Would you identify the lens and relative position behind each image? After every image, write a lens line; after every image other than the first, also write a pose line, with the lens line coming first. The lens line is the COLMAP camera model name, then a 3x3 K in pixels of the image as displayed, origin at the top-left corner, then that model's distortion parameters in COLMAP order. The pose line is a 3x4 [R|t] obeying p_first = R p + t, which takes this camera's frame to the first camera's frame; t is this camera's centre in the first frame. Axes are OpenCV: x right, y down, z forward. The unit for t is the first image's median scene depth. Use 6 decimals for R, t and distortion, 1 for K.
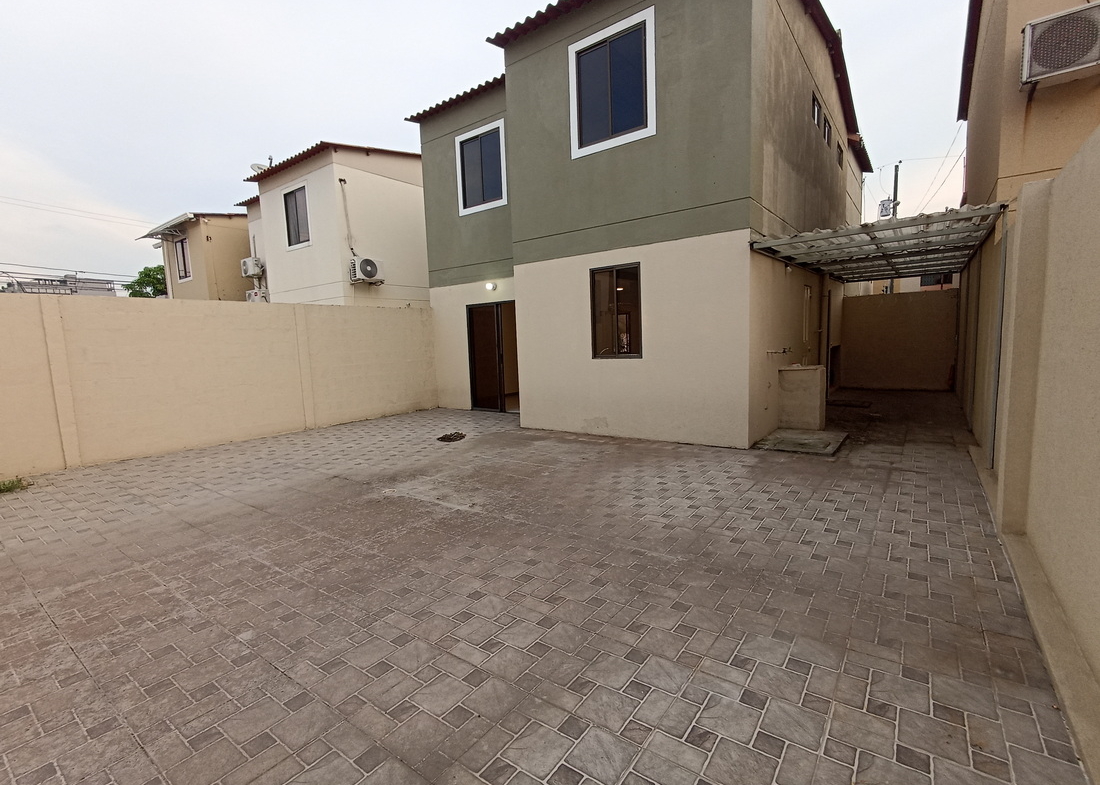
lens RADIAL K [[501.5, 0, 553.0], [0, 501.5, 395.0], [0, 0, 1]] dist [-0.002160, 0.000137]
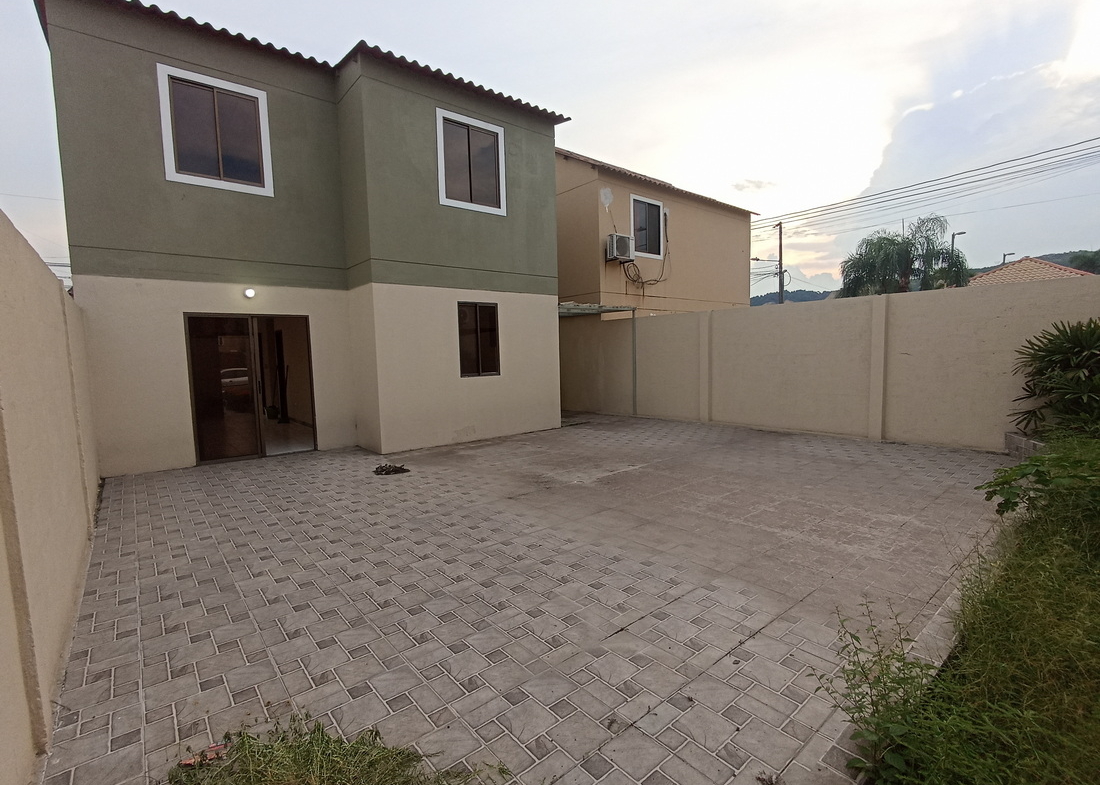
lens RADIAL K [[501.5, 0, 553.0], [0, 501.5, 395.0], [0, 0, 1]] dist [-0.002160, 0.000137]
pose [[0.233014, -0.048719, 0.971252, -1.356923], [0.123144, 0.992183, 0.020226, -0.038606], [-0.964645, 0.114891, 0.237192, 0.697201]]
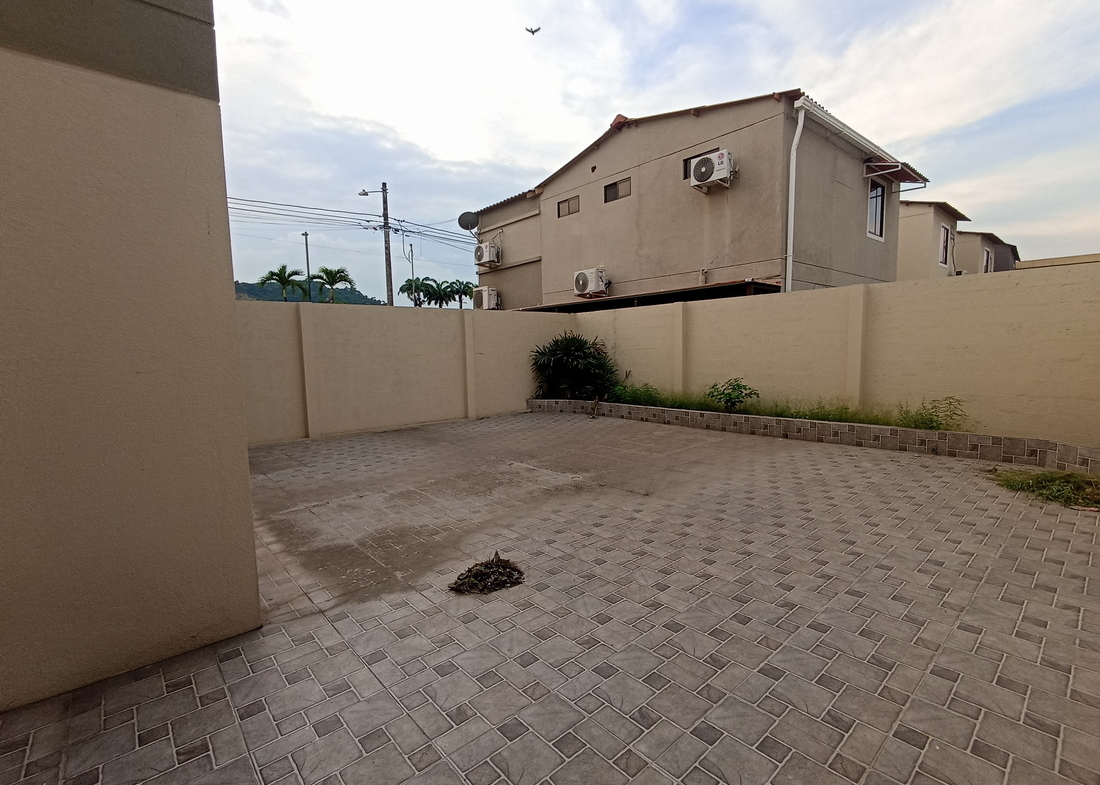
lens RADIAL K [[501.5, 0, 553.0], [0, 501.5, 395.0], [0, 0, 1]] dist [-0.002160, 0.000137]
pose [[-0.975093, 0.039963, 0.218169, -0.486392], [0.082318, 0.978586, 0.188663, -0.187862], [-0.205957, 0.201923, -0.957501, 1.881809]]
